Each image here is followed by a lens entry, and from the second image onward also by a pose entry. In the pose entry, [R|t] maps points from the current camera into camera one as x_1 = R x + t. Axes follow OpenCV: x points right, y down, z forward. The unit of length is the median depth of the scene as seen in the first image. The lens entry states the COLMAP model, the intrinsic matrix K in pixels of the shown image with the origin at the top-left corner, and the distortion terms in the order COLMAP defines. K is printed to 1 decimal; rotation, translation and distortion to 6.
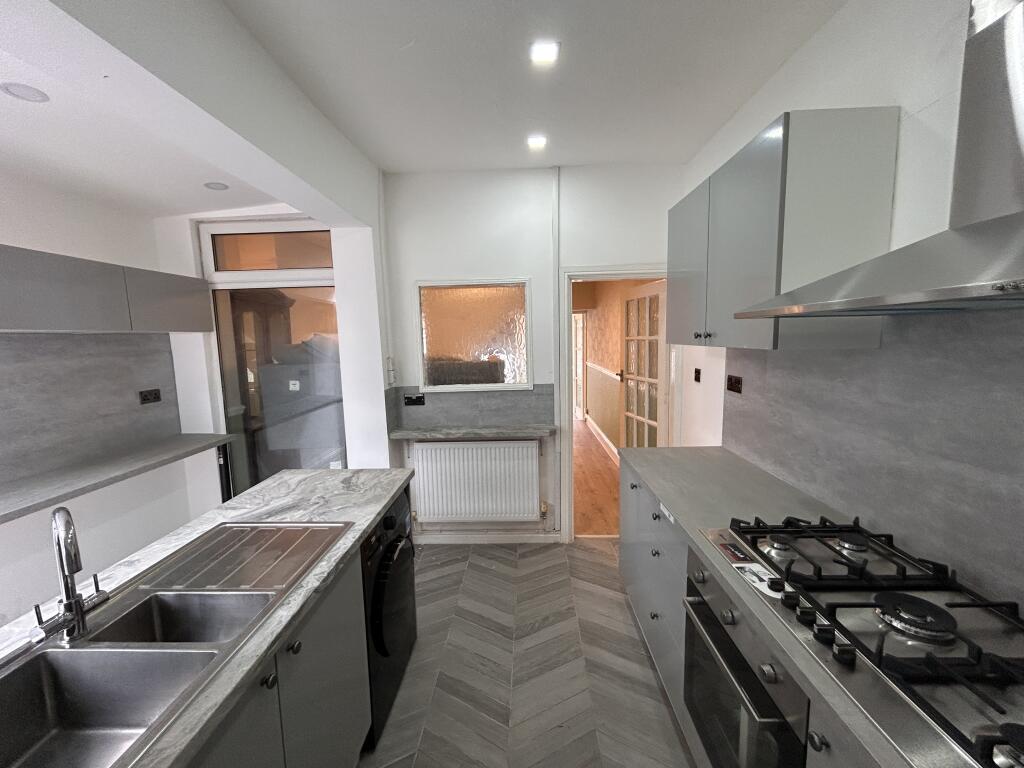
lens RADIAL K [[413.5, 0, 509.6], [0, 413.5, 384.1], [0, 0, 1]] dist [-0.003719, 0.000625]
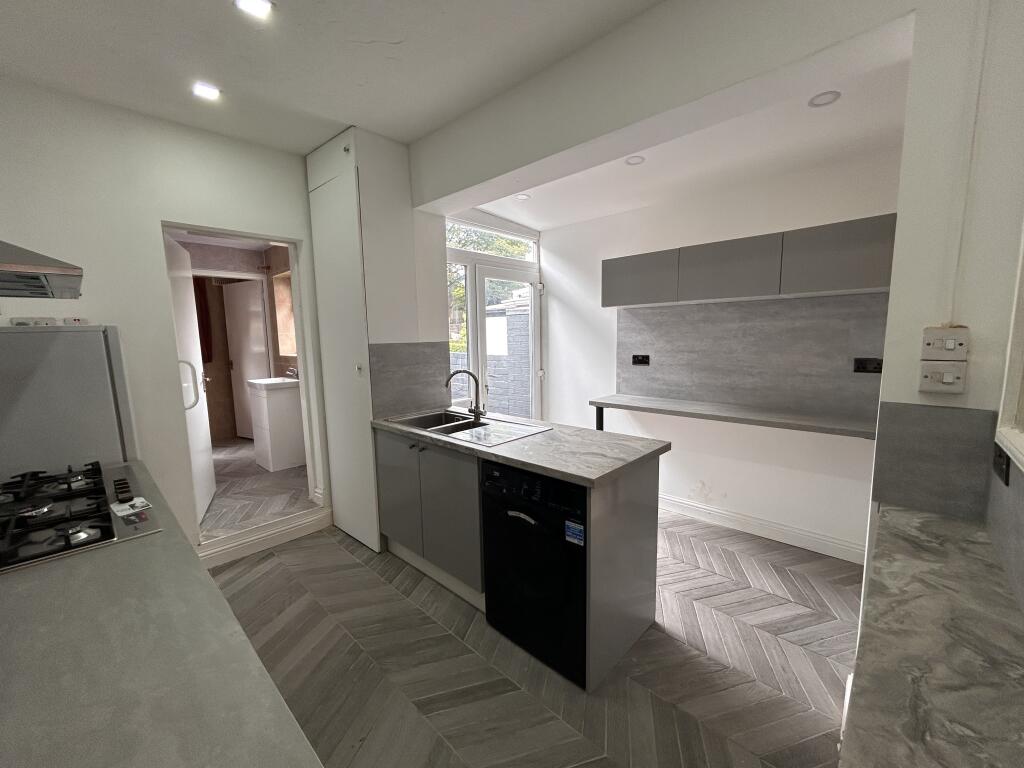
lens RADIAL K [[413.5, 0, 506.3], [0, 413.5, 381.7], [0, 0, 1]] dist [-0.003719, 0.000625]
pose [[-0.665054, 0.119905, -0.737107, 0.397792], [-0.052976, 0.976965, 0.206720, -0.106145], [0.744914, 0.176529, -0.643382, 1.388579]]
